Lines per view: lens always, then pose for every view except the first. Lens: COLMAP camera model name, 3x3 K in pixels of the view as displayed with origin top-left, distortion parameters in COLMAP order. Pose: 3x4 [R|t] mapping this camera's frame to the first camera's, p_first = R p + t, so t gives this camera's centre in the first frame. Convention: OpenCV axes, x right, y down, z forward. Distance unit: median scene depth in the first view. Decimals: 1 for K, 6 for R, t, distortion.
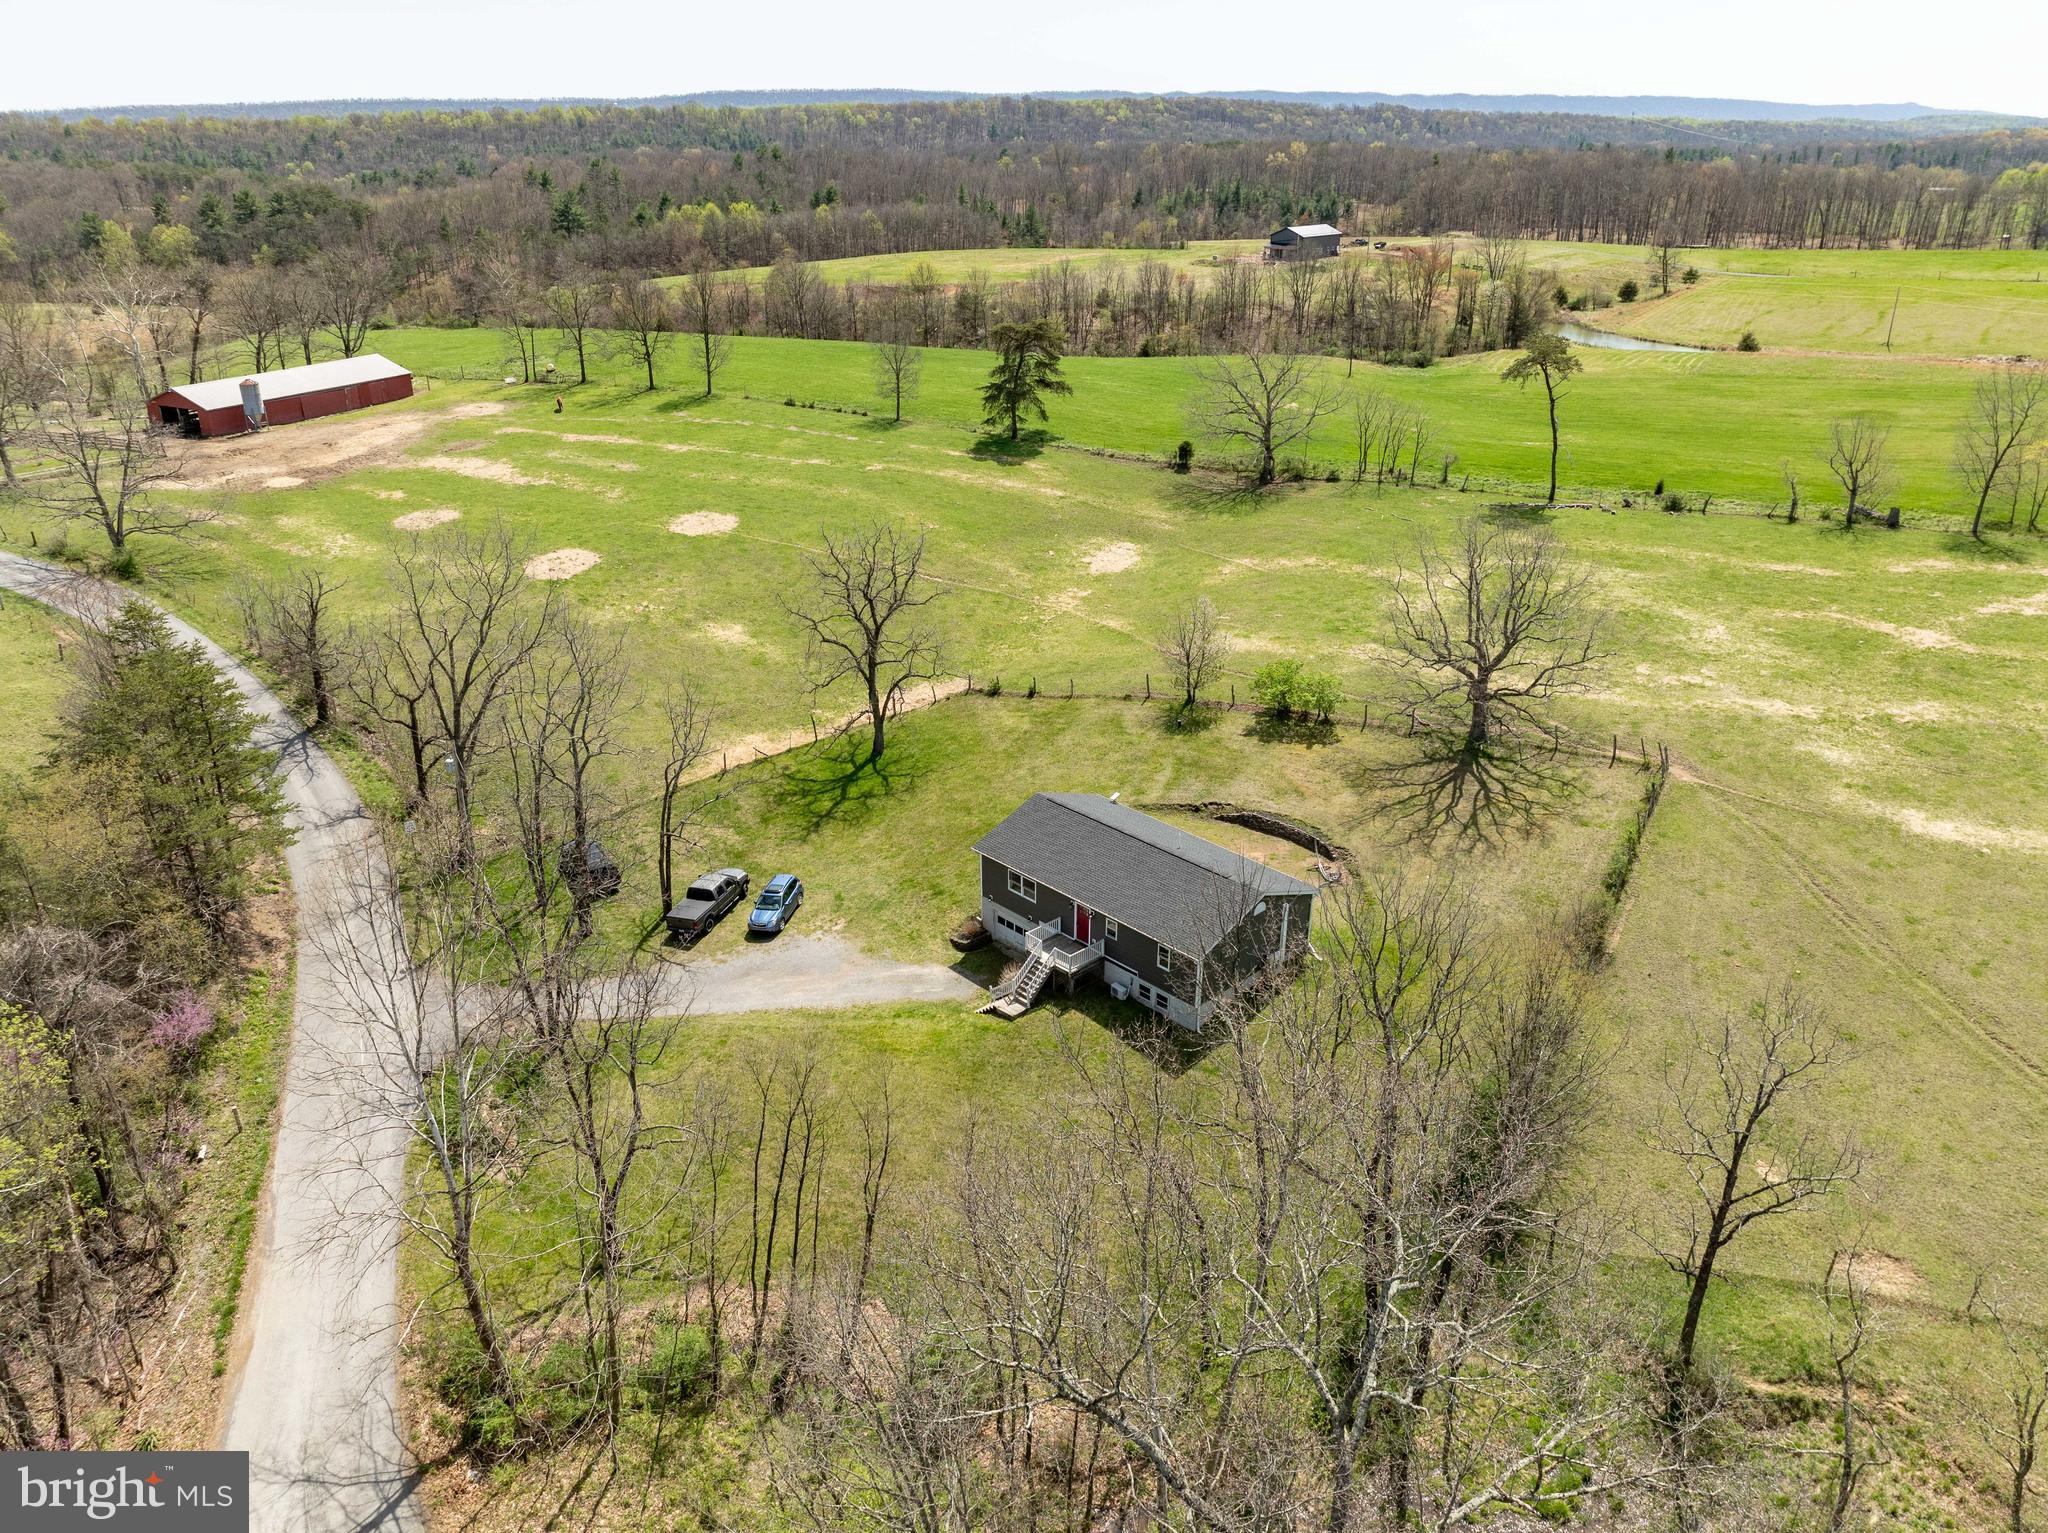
lens RADIAL K [[1446.7, 0, 1018.6], [0, 1446.7, 766.8], [0, 0, 1]] dist [-0.048010, 0.016932]
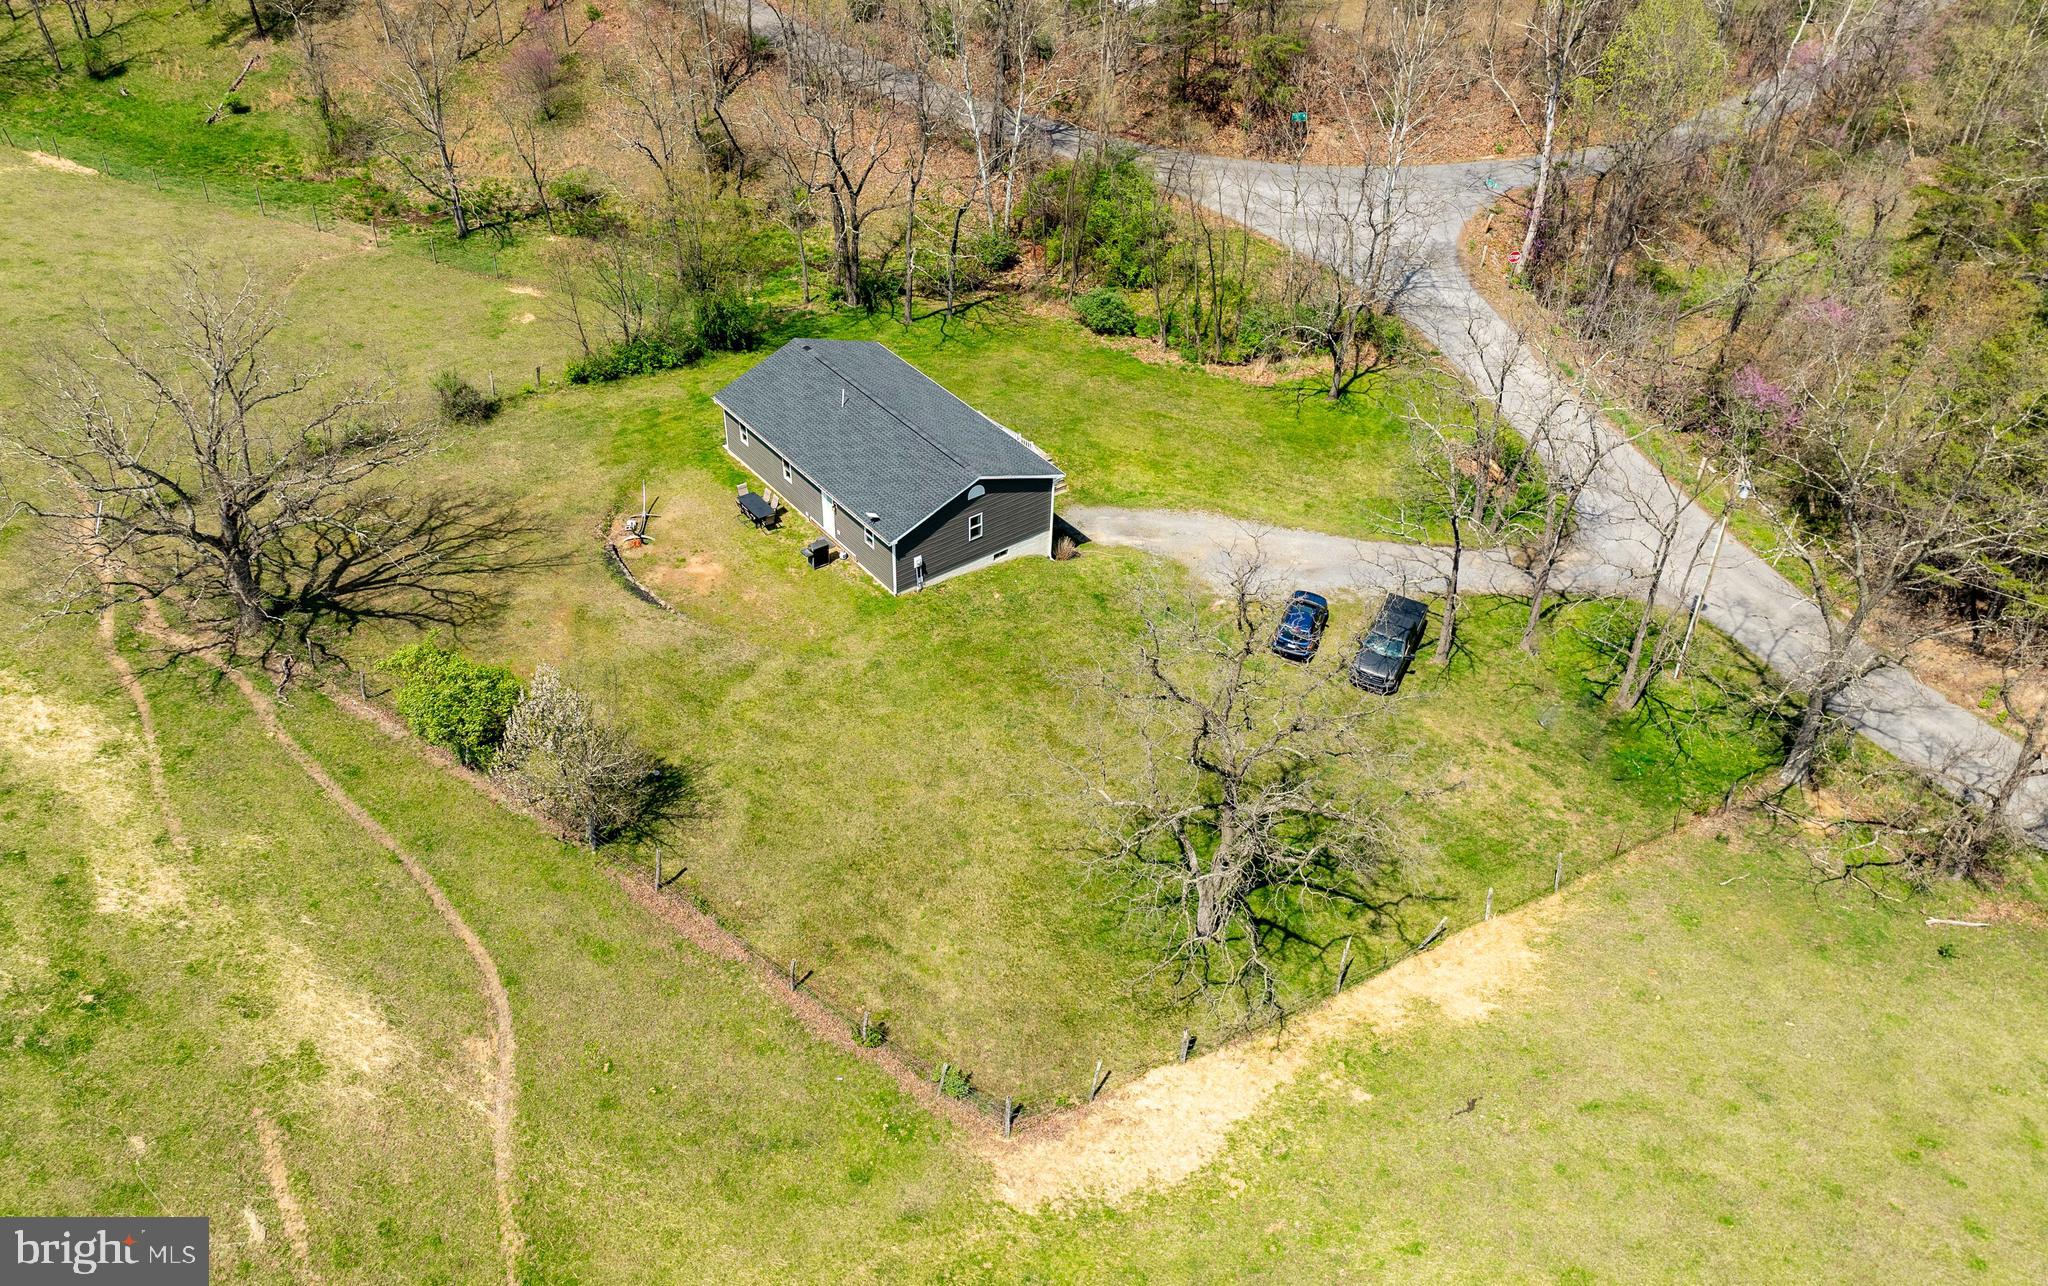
lens RADIAL K [[1557.2, 0, 972.5], [0, 1557.2, 639.0], [0, 0, 1]] dist [-0.043279, 0.006856]
pose [[-0.991137, -0.085174, 0.101946, -0.061769], [0.051086, 0.464021, 0.884350, -0.551888], [-0.122629, 0.881720, -0.455557, 1.163505]]
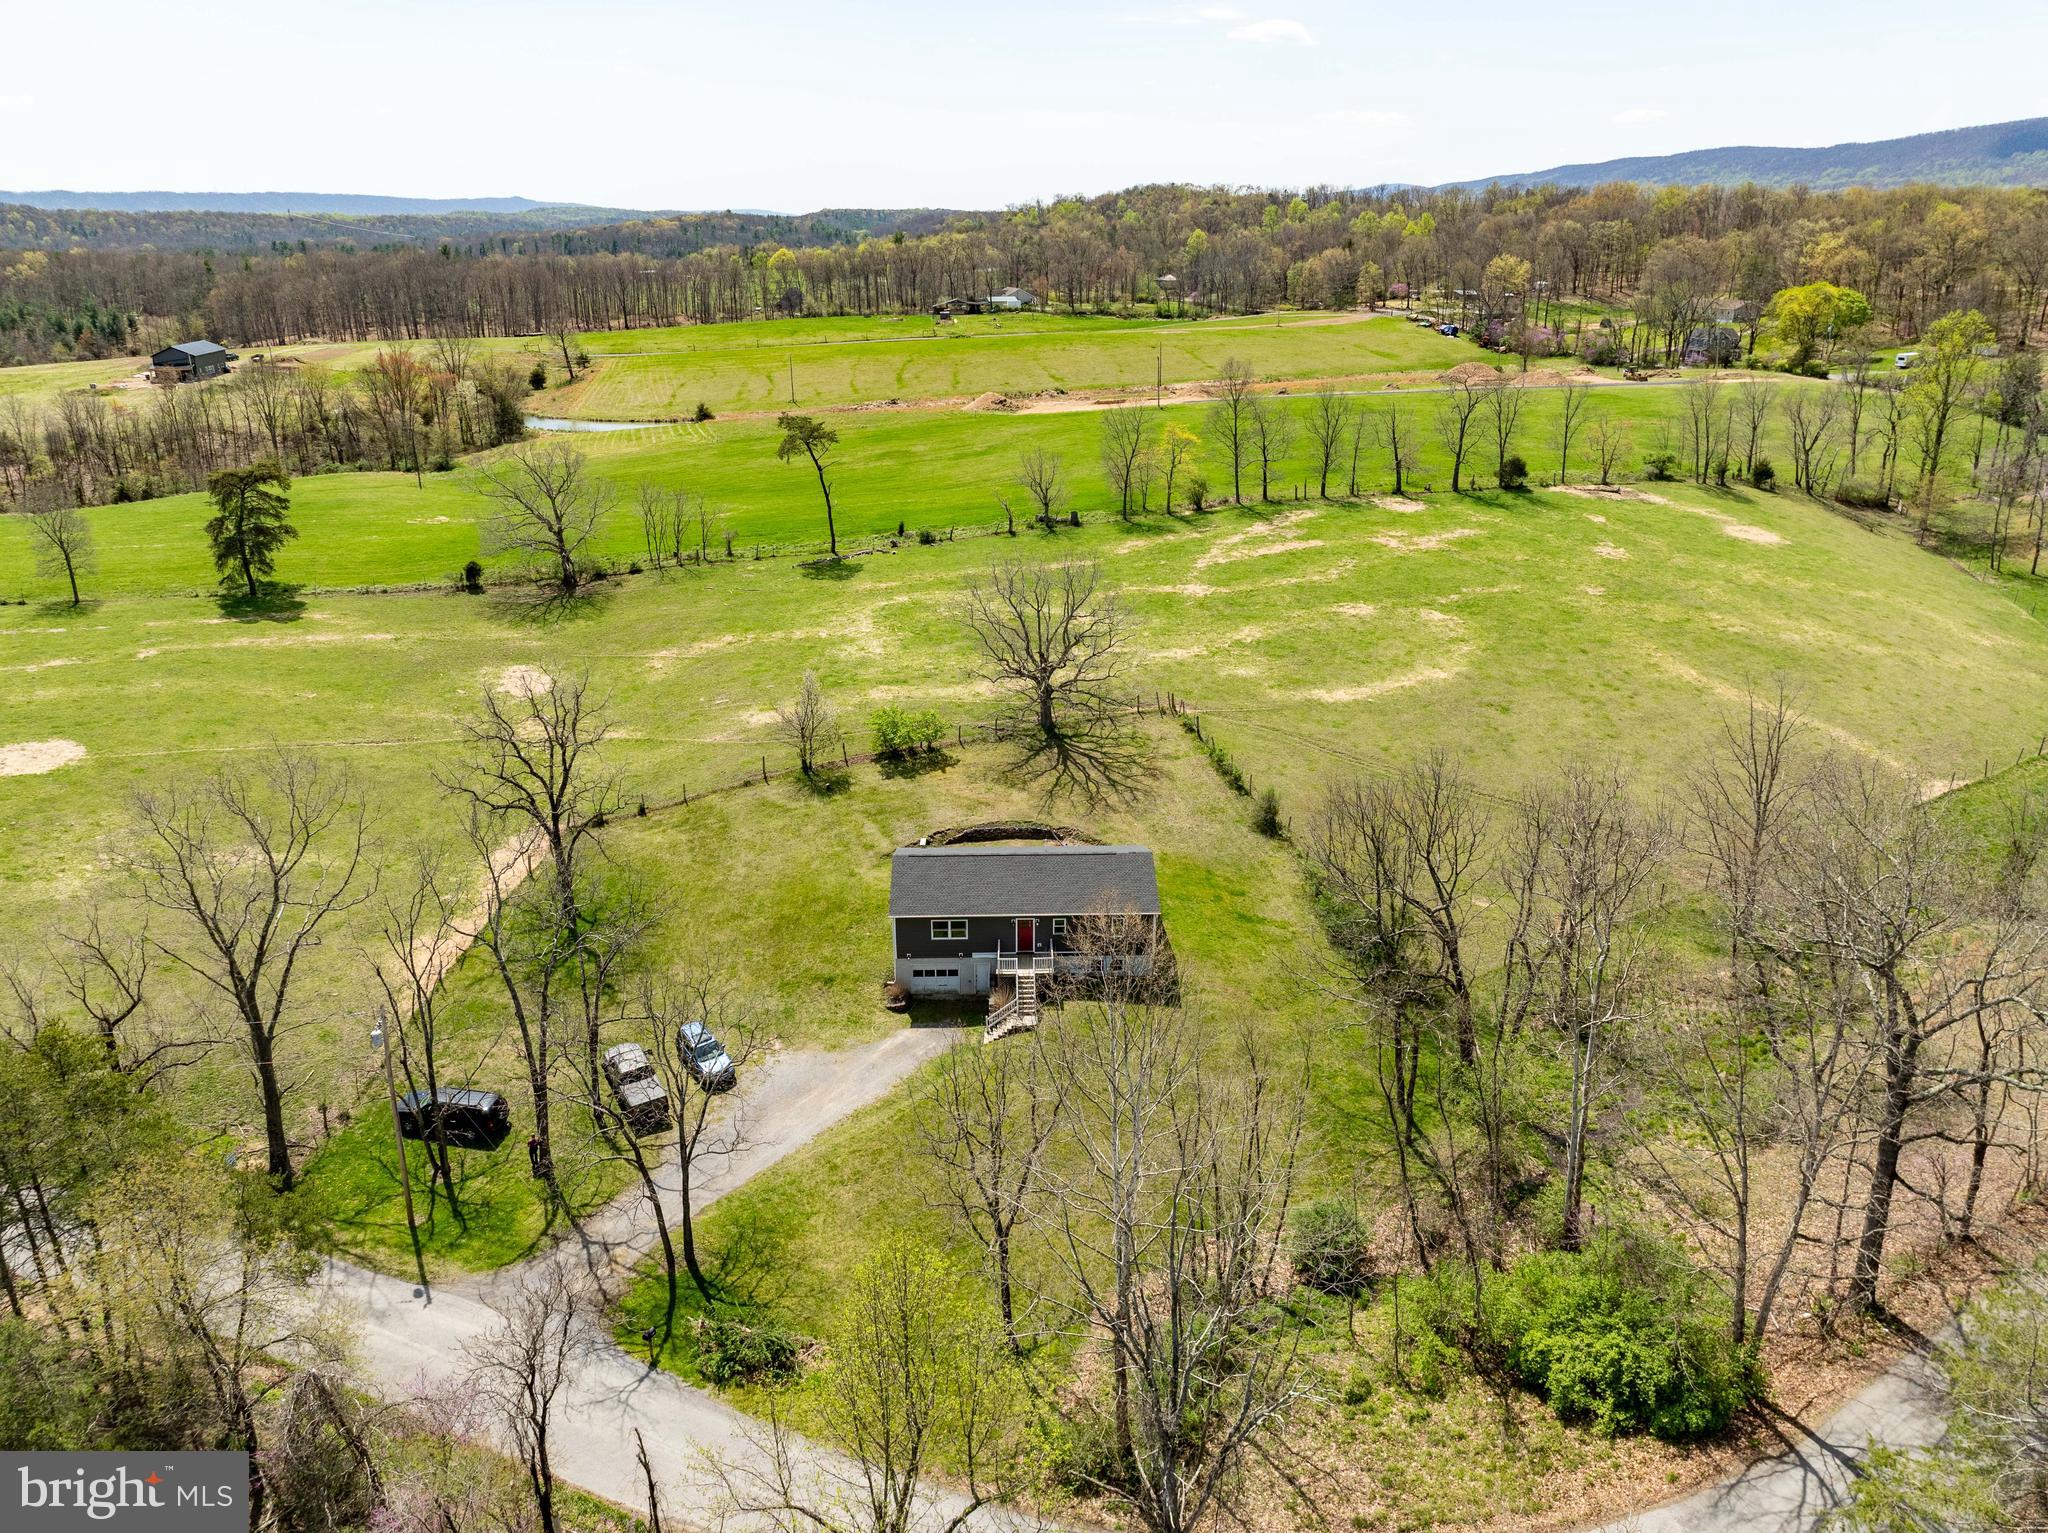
lens RADIAL K [[1446.7, 0, 1023.7], [0, 1446.7, 769.2], [0, 0, 1]] dist [-0.048010, 0.016932]
pose [[0.667135, -0.262819, 0.697035, -0.527828], [0.301234, 0.950959, 0.070250, -0.072033], [-0.681315, 0.163104, 0.713588, 0.111300]]
